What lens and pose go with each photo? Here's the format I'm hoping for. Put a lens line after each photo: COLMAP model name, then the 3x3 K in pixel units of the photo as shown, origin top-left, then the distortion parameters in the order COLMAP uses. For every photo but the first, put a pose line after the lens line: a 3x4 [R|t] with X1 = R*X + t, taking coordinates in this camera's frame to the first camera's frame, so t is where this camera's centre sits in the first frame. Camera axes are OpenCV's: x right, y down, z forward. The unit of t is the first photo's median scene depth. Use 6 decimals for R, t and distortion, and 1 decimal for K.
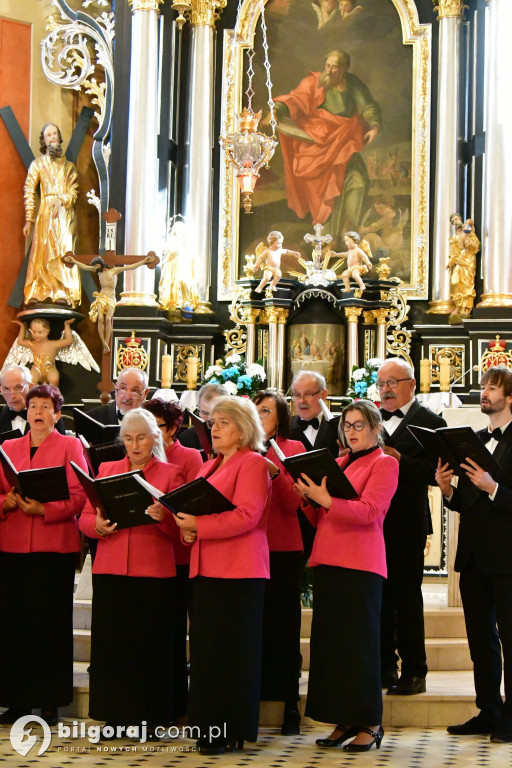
lens RADIAL K [[1882.1, 0, 283.9], [0, 1882.1, 378.5], [0, 0, 1]] dist [0.060882, 0.000000]
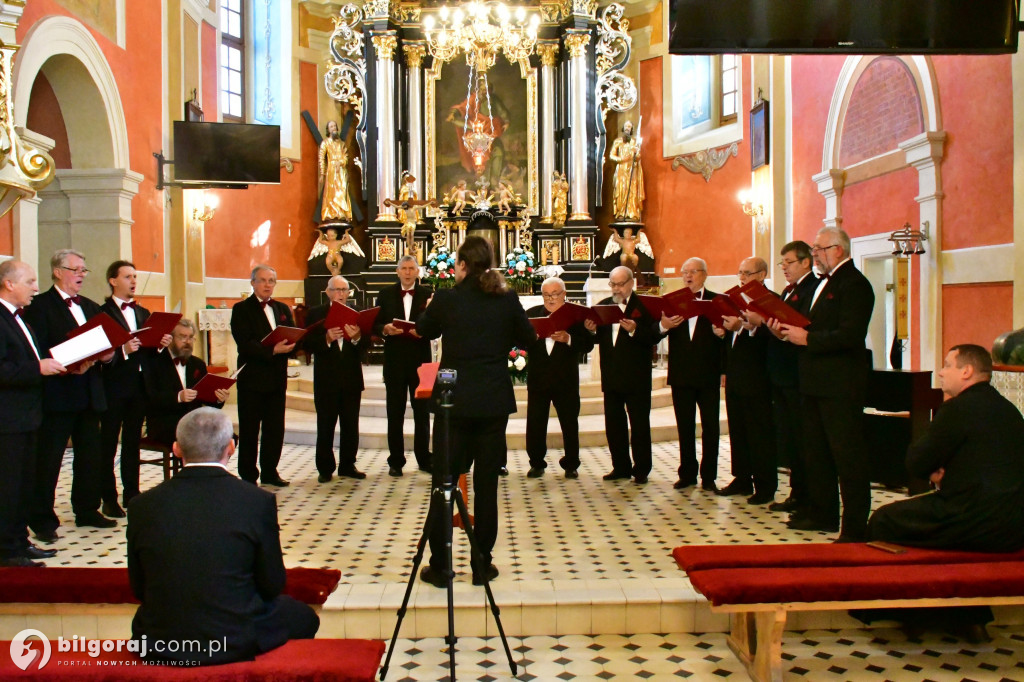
lens RADIAL K [[1011.2, 0, 520.1], [0, 1011.2, 344.8], [0, 0, 1]] dist [-0.043857, 0.000000]
pose [[0.981928, -0.033832, 0.186205, -0.137812], [0.014173, 0.994274, 0.105913, -0.020858], [-0.188722, -0.101360, 0.976786, -0.005153]]
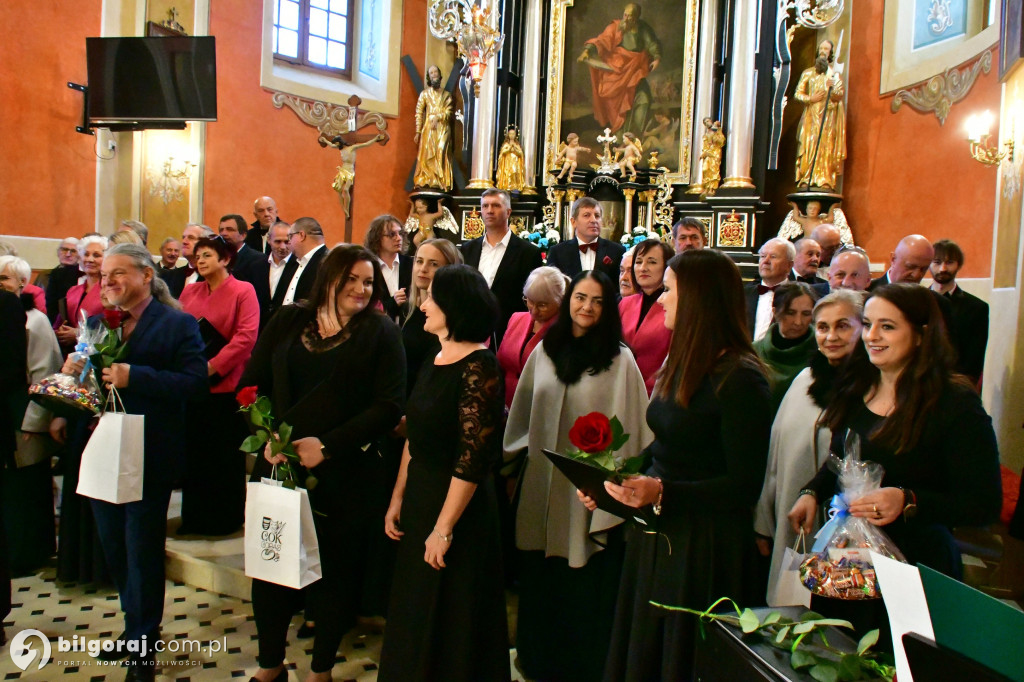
lens RADIAL K [[776.0, 0, 536.1], [0, 776.0, 337.7], [0, 0, 1]] dist [-0.035437, -0.024225]
pose [[0.972704, 0.038585, -0.228818, 0.102778], [-0.009721, 0.991989, 0.125952, -0.000899], [0.231845, -0.120290, 0.965287, 0.424271]]
